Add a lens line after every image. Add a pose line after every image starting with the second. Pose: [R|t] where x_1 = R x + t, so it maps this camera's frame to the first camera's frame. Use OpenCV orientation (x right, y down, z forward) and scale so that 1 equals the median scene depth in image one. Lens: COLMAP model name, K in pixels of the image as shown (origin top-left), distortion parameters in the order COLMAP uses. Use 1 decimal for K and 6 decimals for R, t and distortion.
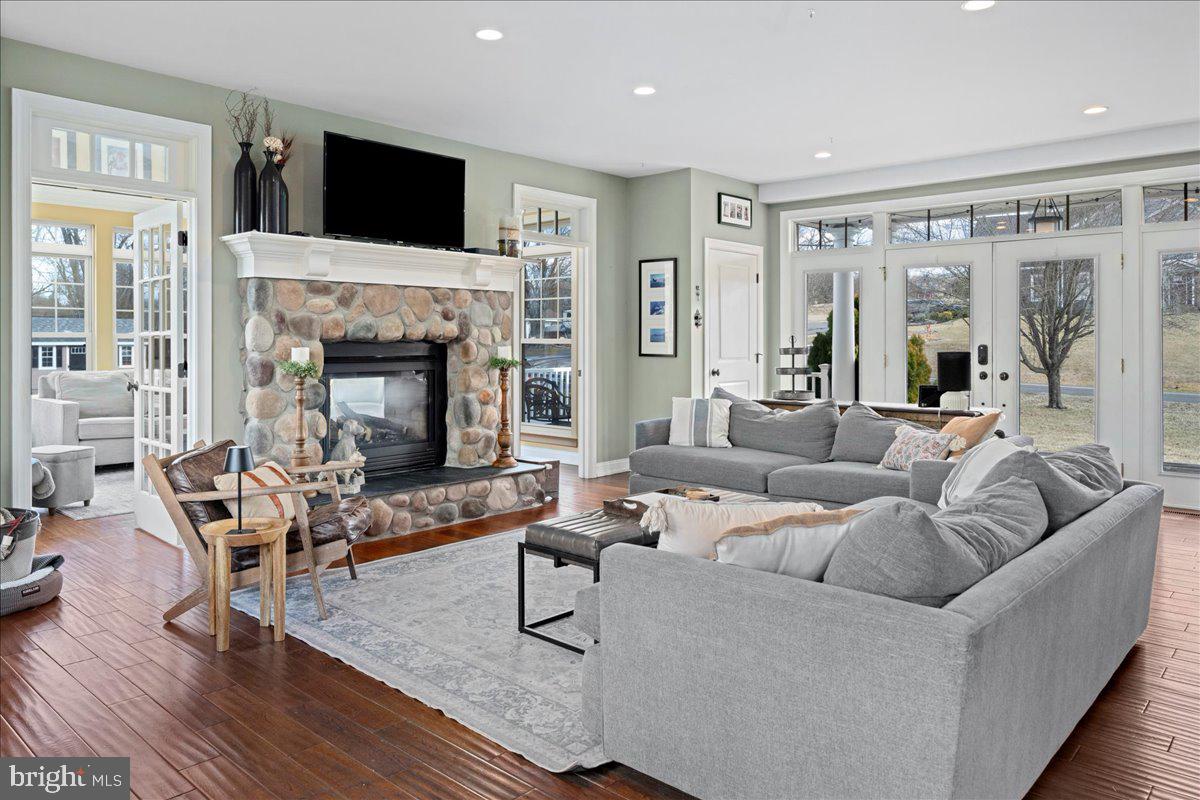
lens RADIAL K [[832.3, 0, 603.5], [0, 832.3, 342.0], [0, 0, 1]] dist [-0.009206, 0.000914]
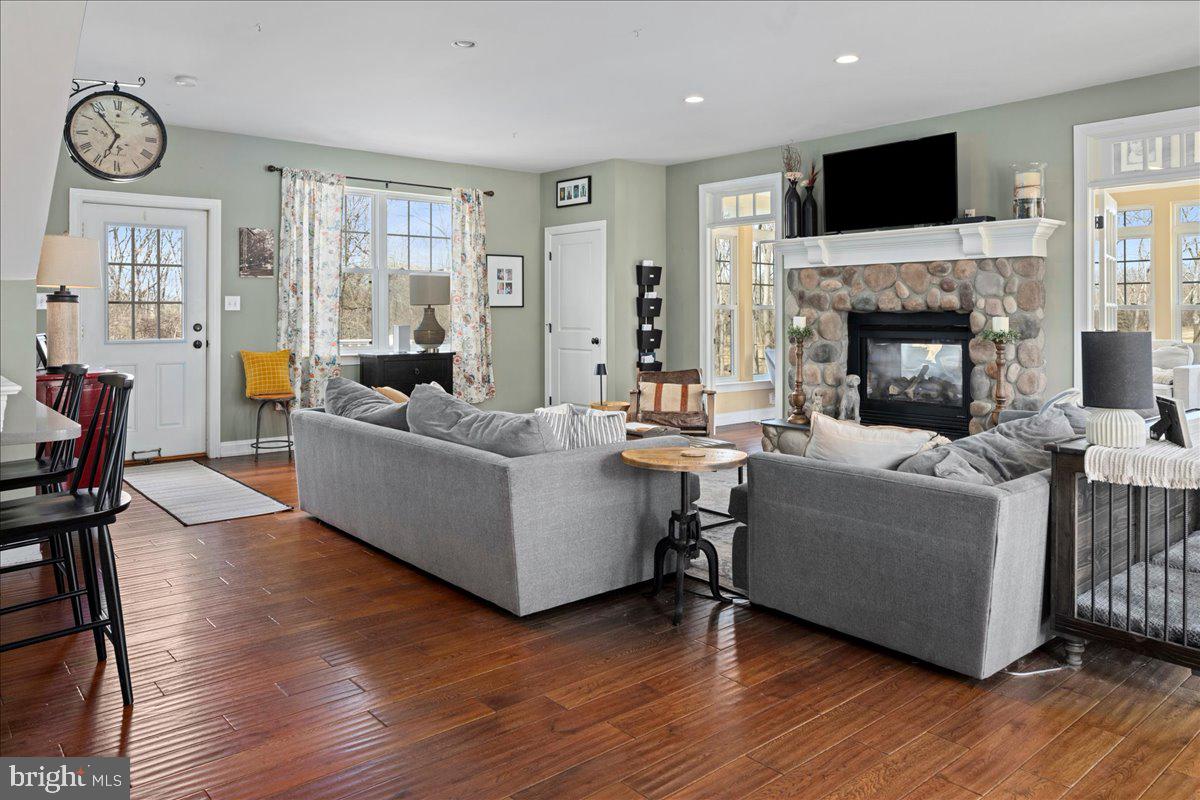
lens RADIAL K [[832.3, 0, 598.8], [0, 832.3, 313.1], [0, 0, 1]] dist [-0.009206, 0.000914]
pose [[-0.131577, 0.000917, -0.991306, 0.885620], [0.001870, 0.999998, 0.000677, -0.000892], [0.991304, -0.001765, -0.131578, 0.701656]]
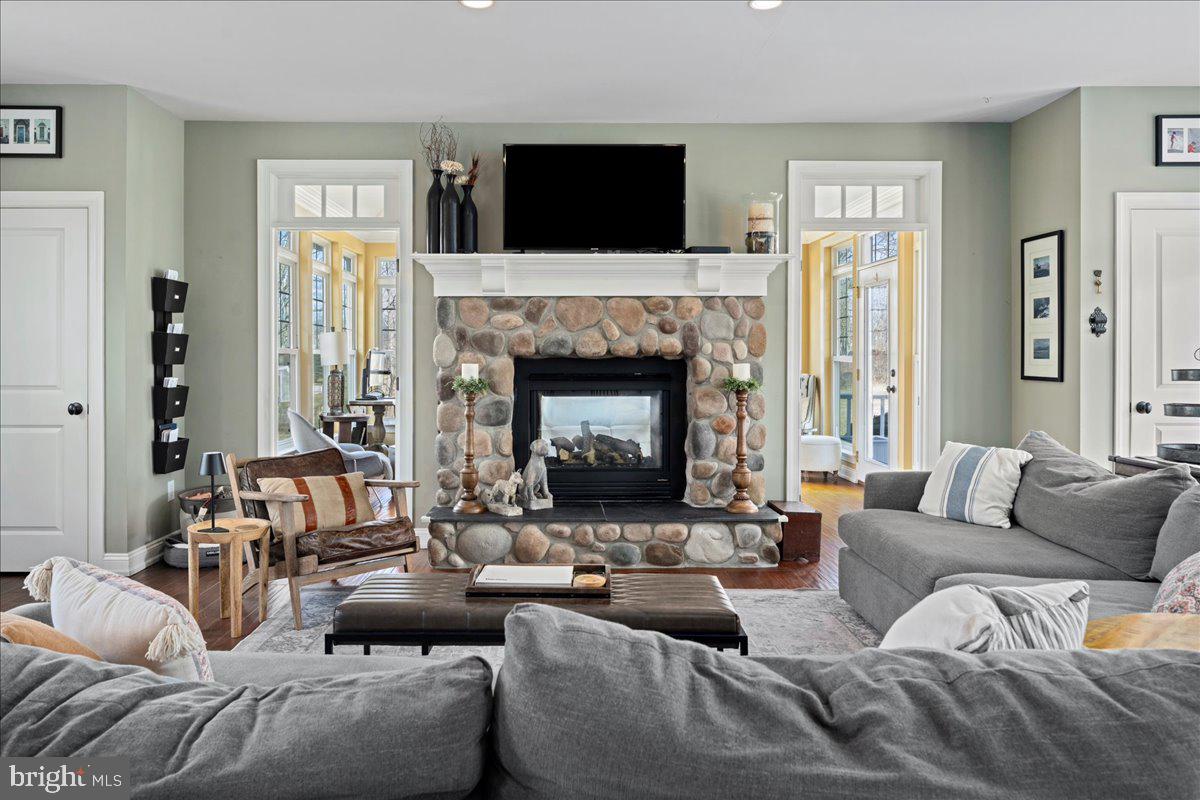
lens RADIAL K [[832.3, 0, 574.5], [0, 832.3, 363.8], [0, 0, 1]] dist [-0.009206, 0.000914]
pose [[0.672308, 0.003714, -0.740262, 0.387004], [-0.000453, 0.999989, 0.004606, 0.001584], [0.740271, -0.002762, 0.672303, 0.342958]]
